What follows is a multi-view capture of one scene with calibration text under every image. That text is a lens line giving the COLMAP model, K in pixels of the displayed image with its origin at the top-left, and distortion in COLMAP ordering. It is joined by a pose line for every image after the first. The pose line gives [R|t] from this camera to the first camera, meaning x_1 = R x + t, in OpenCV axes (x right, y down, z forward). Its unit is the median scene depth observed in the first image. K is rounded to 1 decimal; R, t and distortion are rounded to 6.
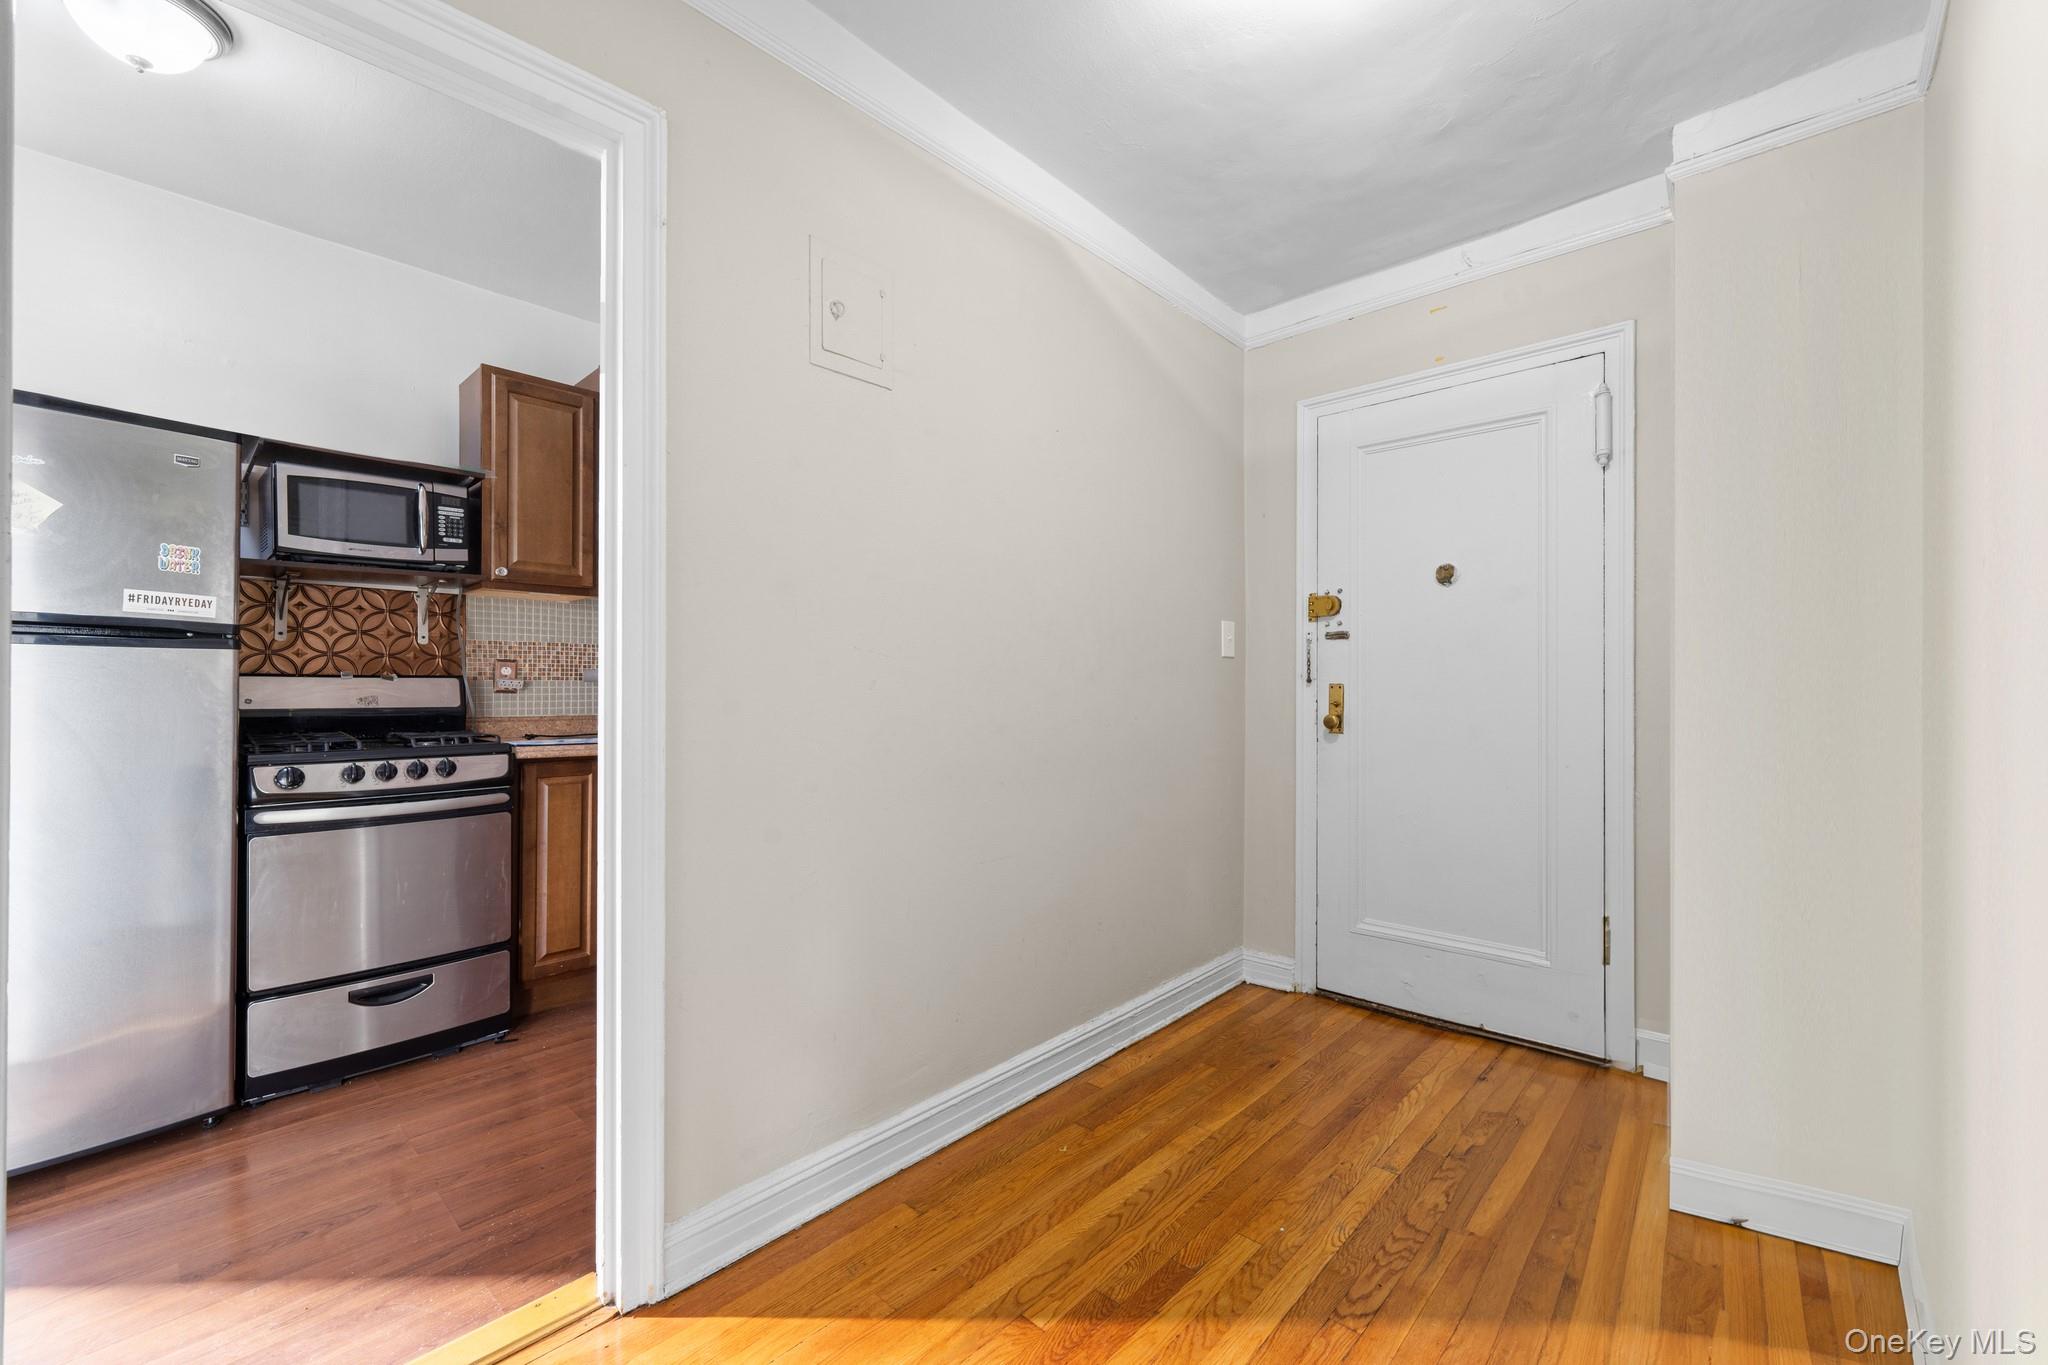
lens RADIAL K [[830.7, 0, 1027.1], [0, 830.7, 684.3], [0, 0, 1]] dist [-0.000684, -0.000104]
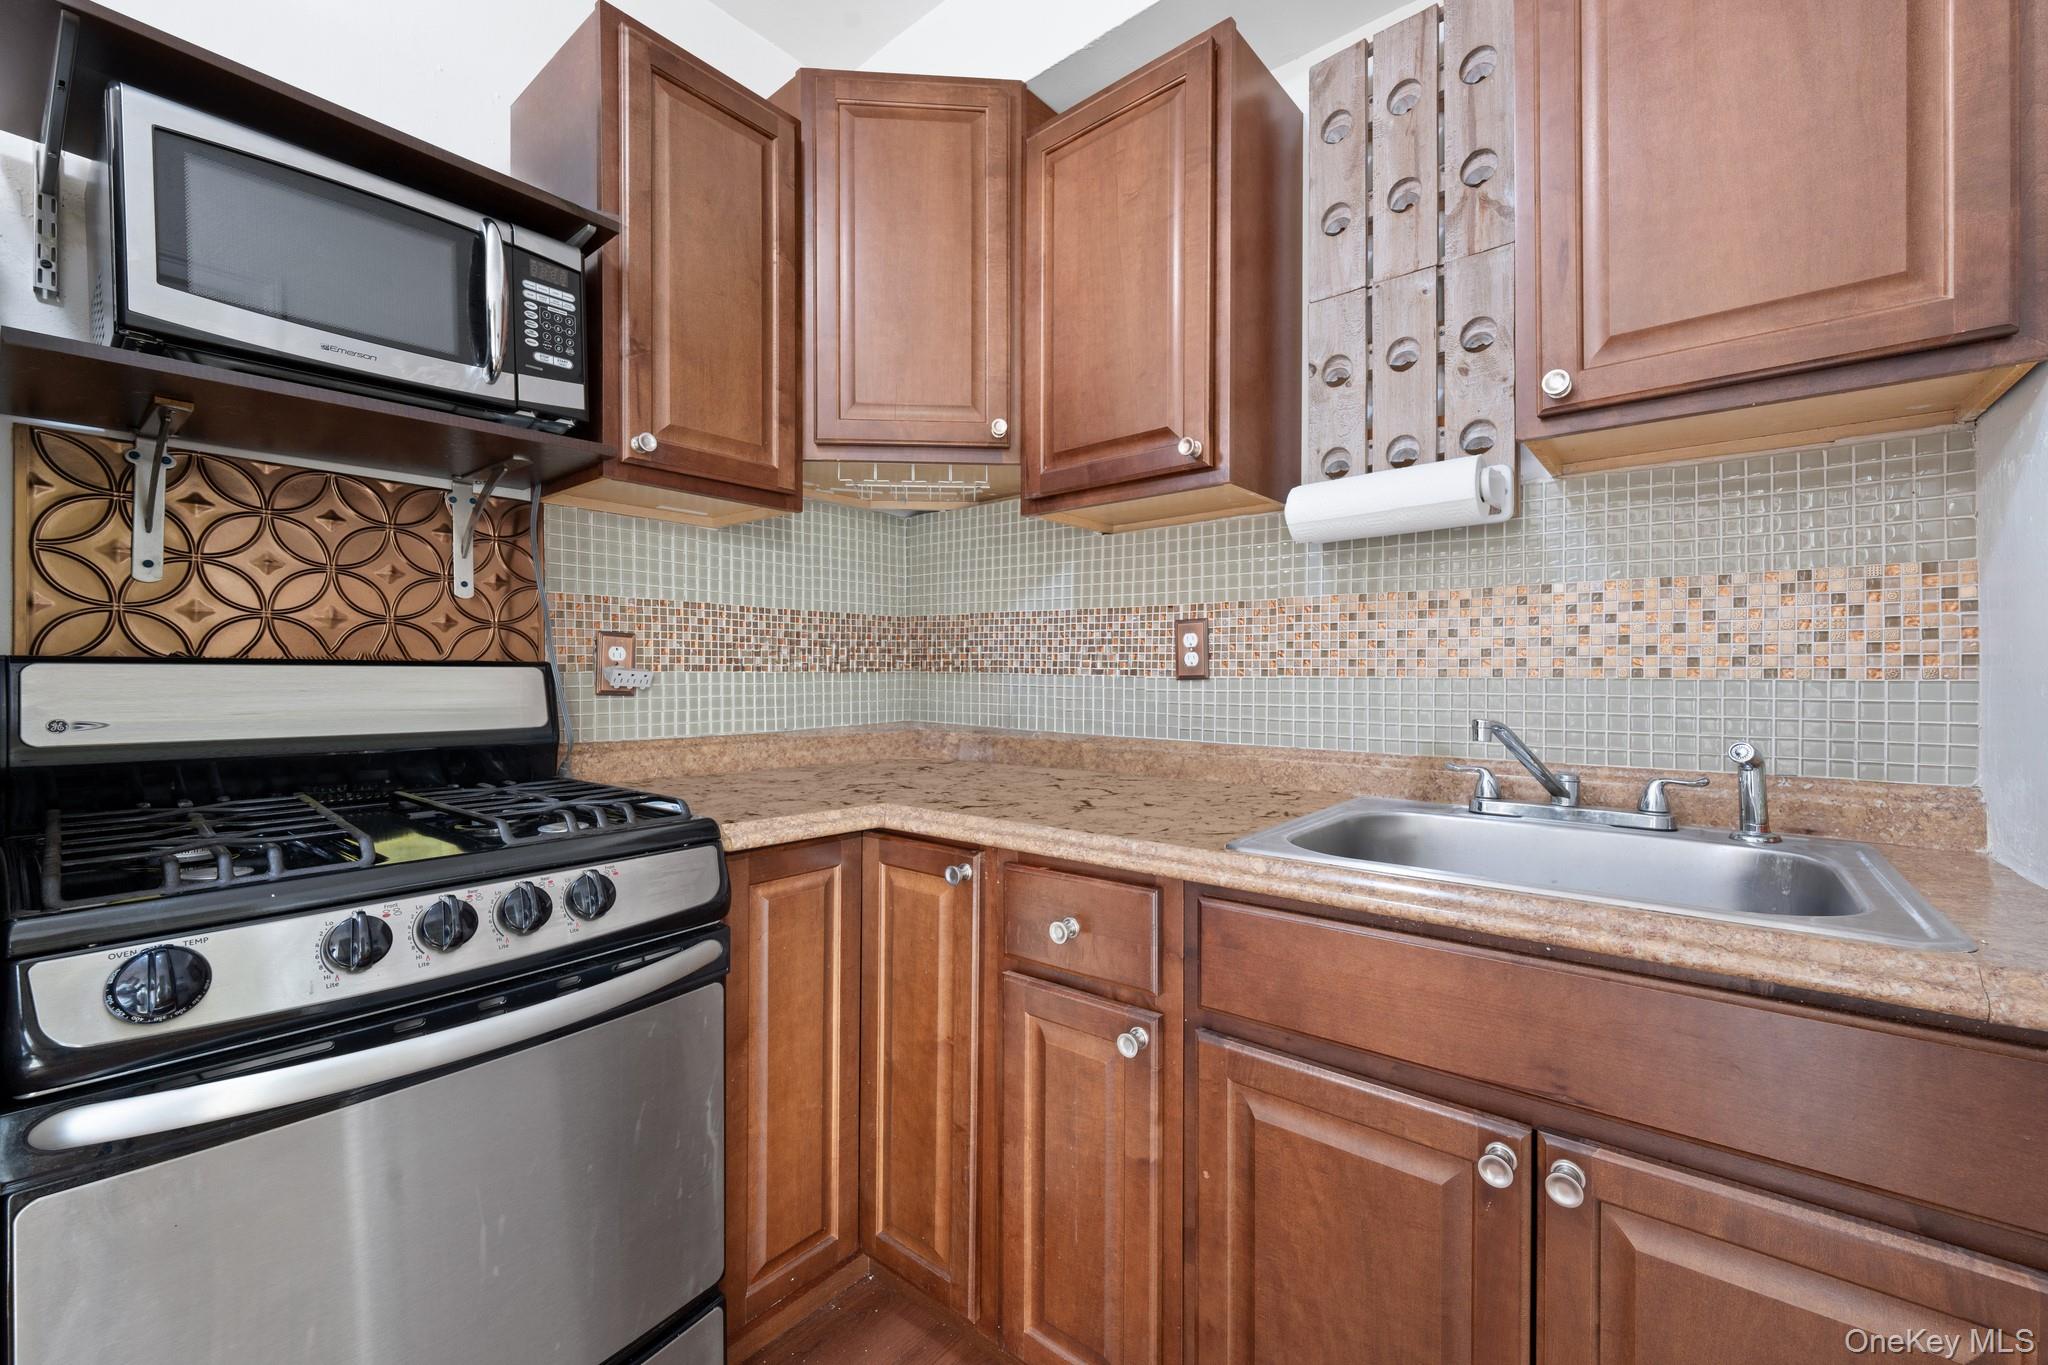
lens RADIAL K [[828.7, 0, 1026.0], [0, 828.7, 679.8], [0, 0, 1]] dist [0.001162, -0.000921]
pose [[0.998110, -0.002855, 0.061391, -0.461675], [0.002456, 0.999975, 0.006578, -0.002813], [-0.061408, -0.006415, 0.998092, 0.531831]]
